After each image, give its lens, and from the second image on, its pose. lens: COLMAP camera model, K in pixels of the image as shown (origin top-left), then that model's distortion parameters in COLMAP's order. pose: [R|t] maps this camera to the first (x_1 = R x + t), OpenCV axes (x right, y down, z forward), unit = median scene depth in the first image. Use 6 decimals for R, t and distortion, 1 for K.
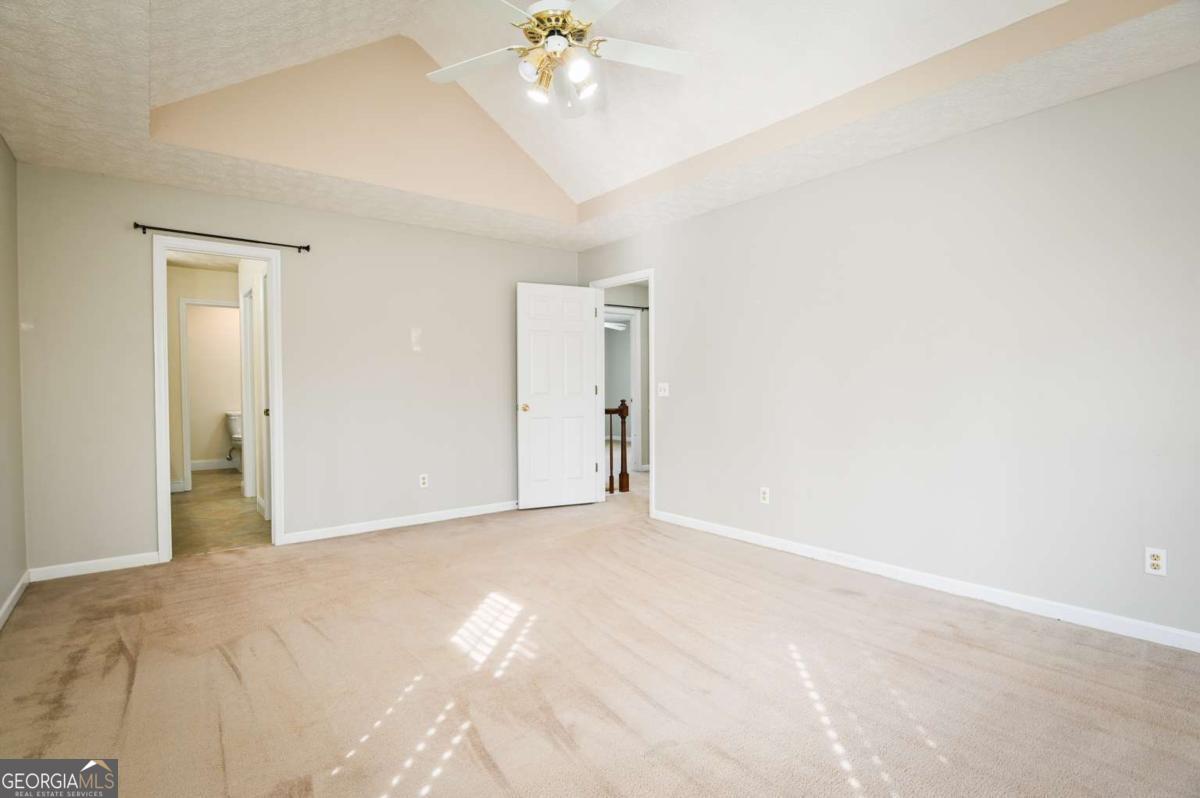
lens RADIAL K [[589.7, 0, 598.9], [0, 589.7, 396.4], [0, 0, 1]] dist [-0.012760, 0.003134]
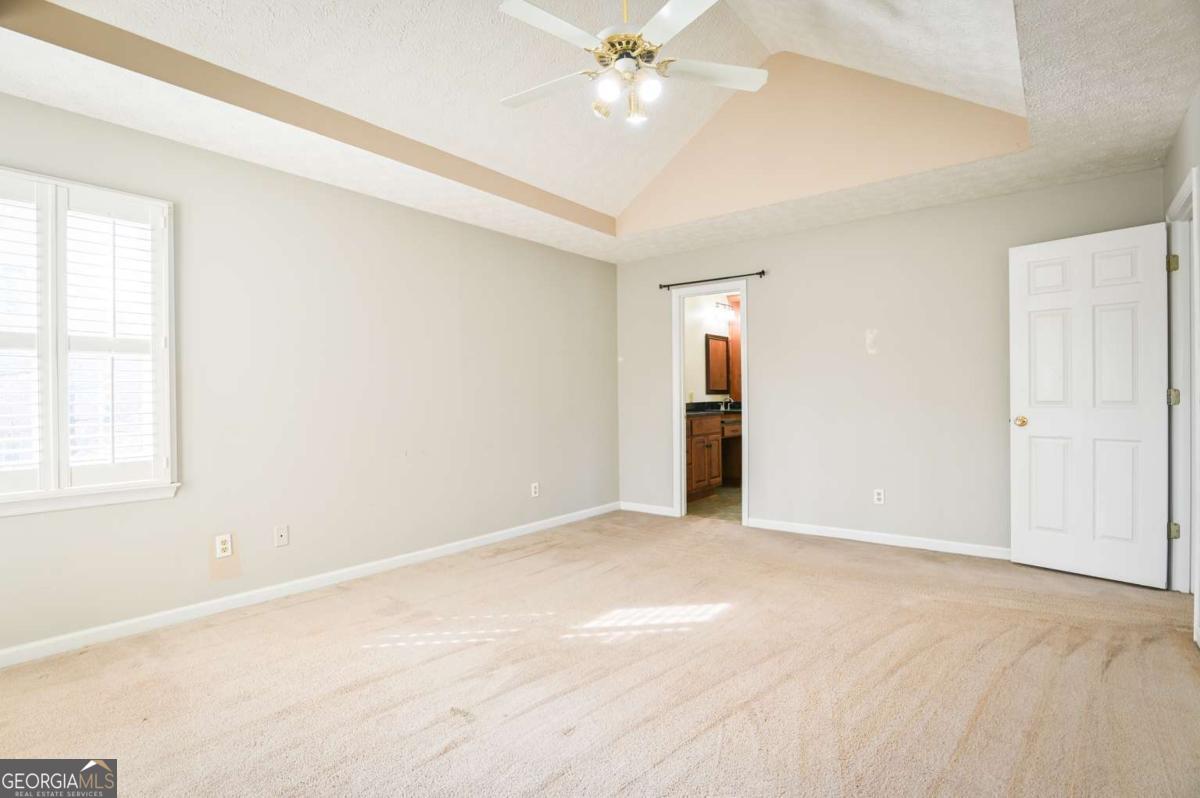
lens RADIAL K [[589.7, 0, 600.1], [0, 589.7, 397.8], [0, 0, 1]] dist [-0.012760, 0.003134]
pose [[0.240302, 0.004721, -0.970687, 0.694062], [-0.006921, 0.999971, 0.003150, -0.012263], [0.970674, 0.005961, 0.240327, 0.532690]]
